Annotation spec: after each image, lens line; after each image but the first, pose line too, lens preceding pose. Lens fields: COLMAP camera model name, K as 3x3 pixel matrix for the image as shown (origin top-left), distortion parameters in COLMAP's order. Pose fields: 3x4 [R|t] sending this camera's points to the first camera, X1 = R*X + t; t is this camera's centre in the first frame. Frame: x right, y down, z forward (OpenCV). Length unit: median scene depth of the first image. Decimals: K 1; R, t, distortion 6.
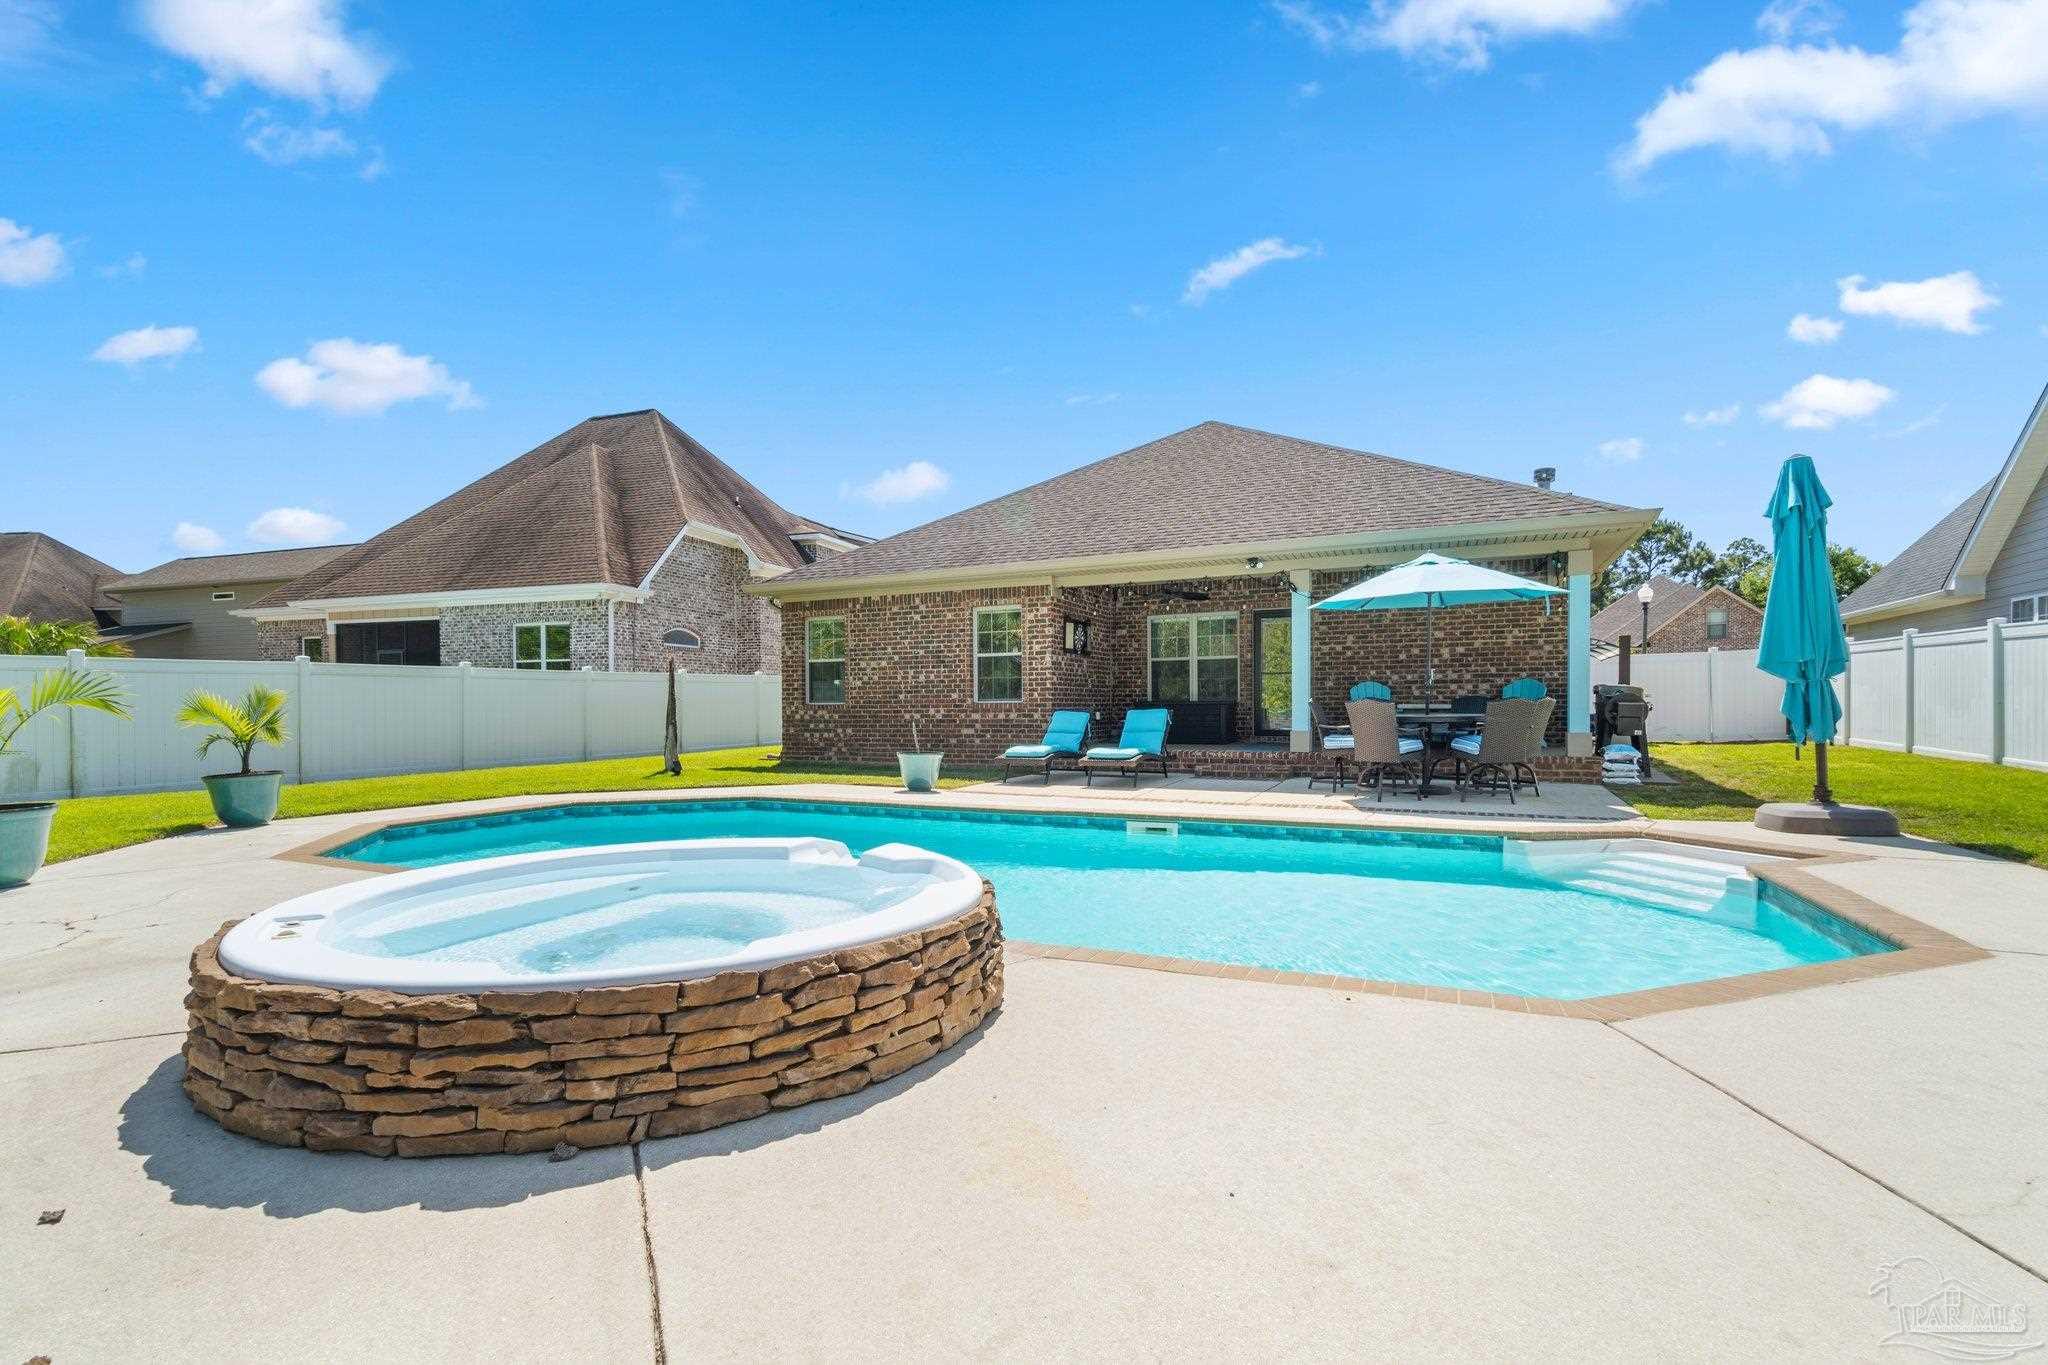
lens RADIAL K [[878.1, 0, 1023.2], [0, 878.1, 730.0], [0, 0, 1]] dist [-0.003946, 0.001903]
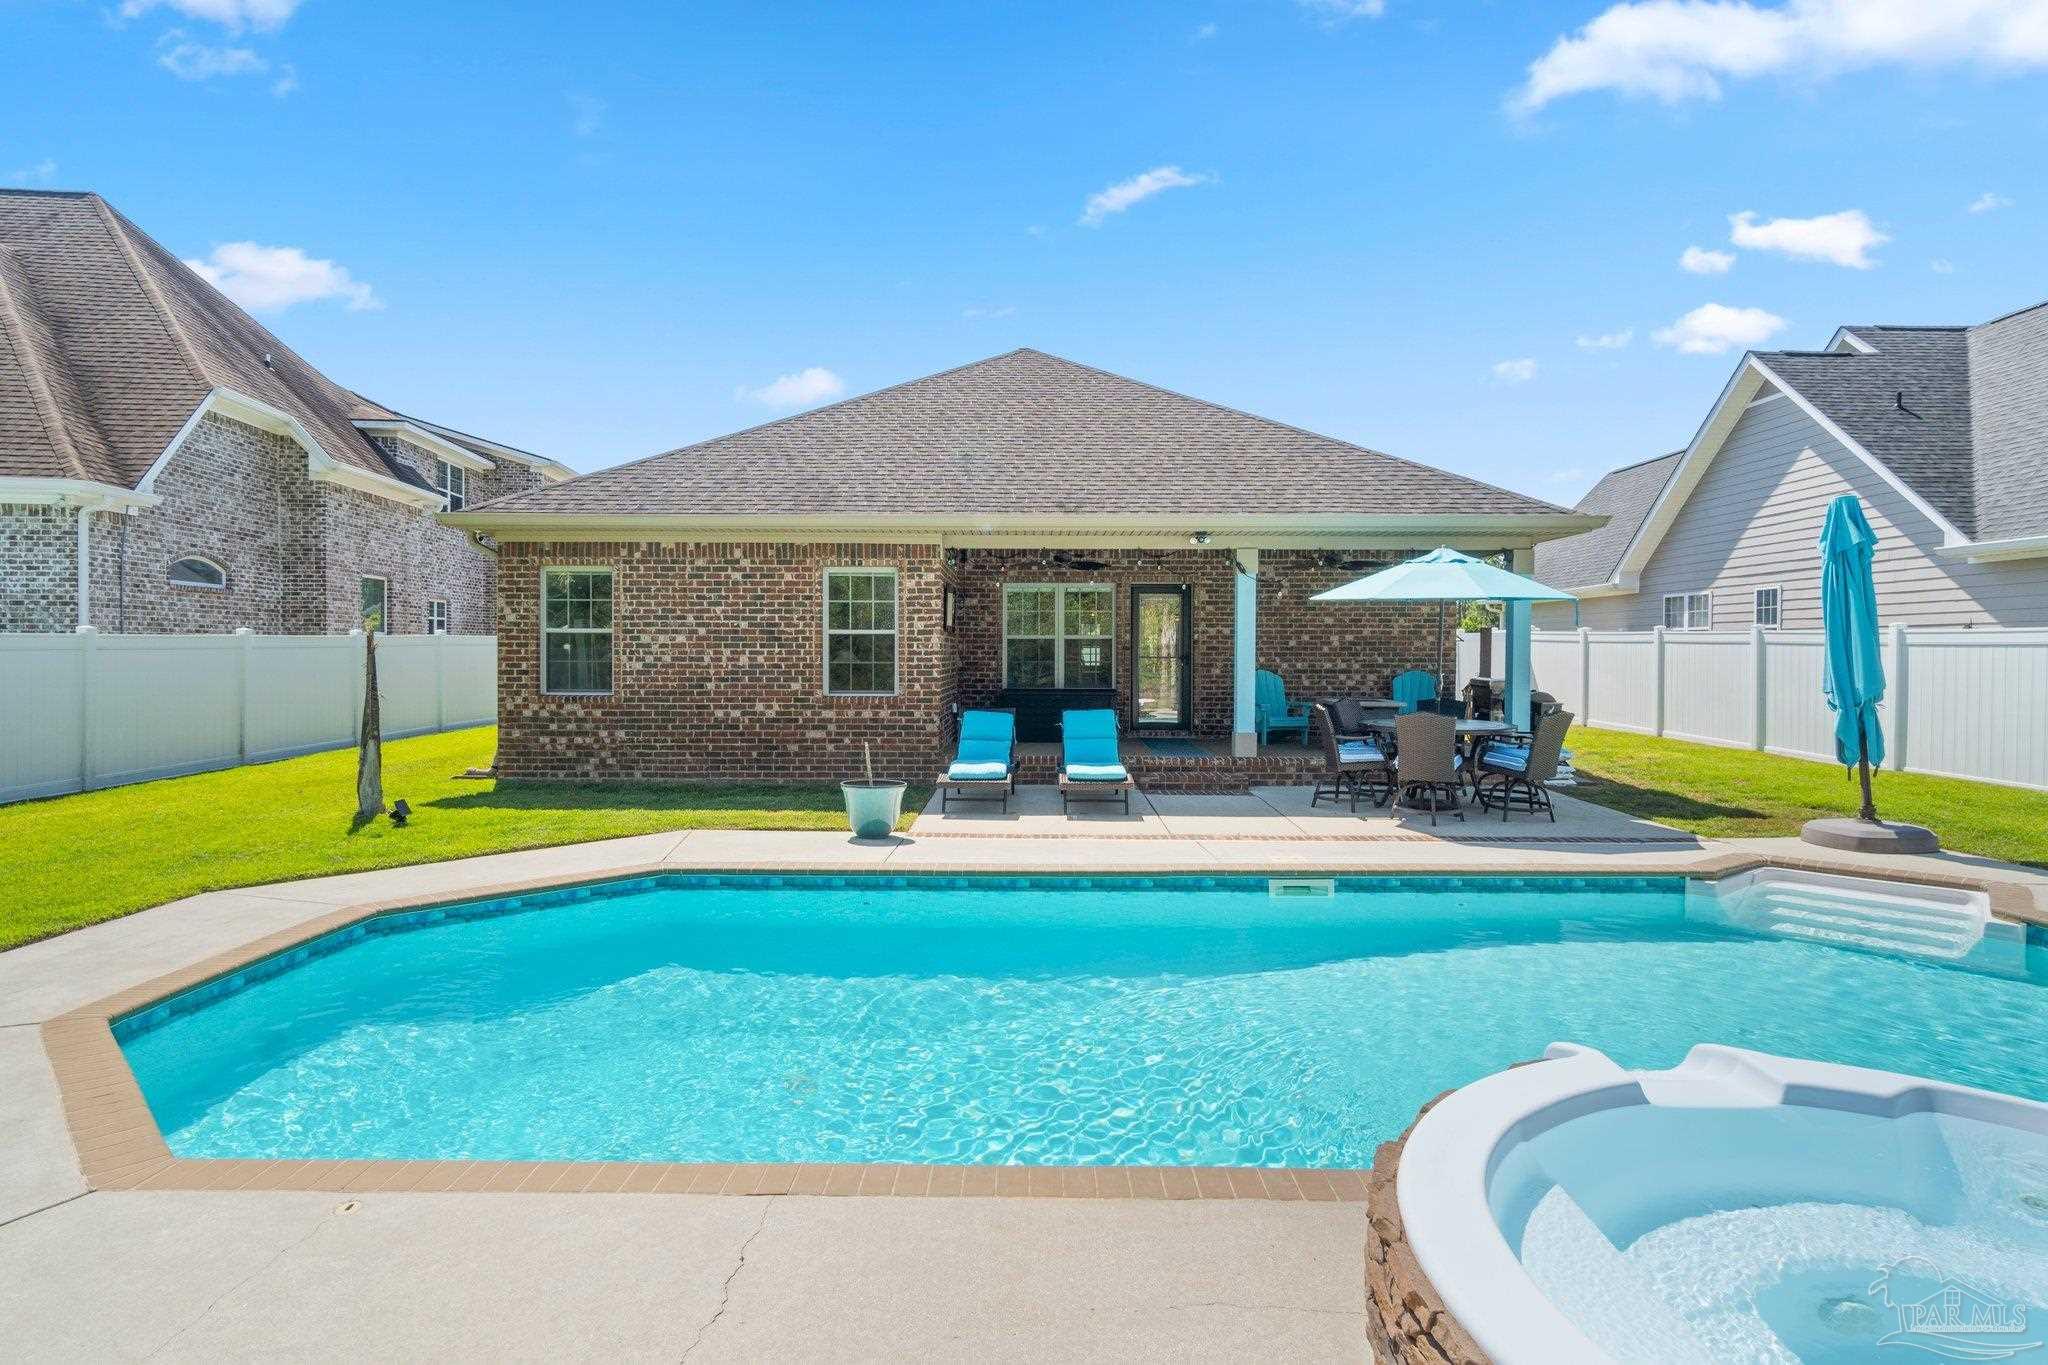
lens RADIAL K [[1032.1, 0, 1029.2], [0, 1032.1, 670.6], [0, 0, 1]] dist [0.004671, 0.000676]
pose [[0.908993, 0.004736, 0.416785, -0.255491], [0.000817, 0.999913, -0.013145, -0.039601], [-0.416811, 0.012289, 0.908910, 0.133509]]
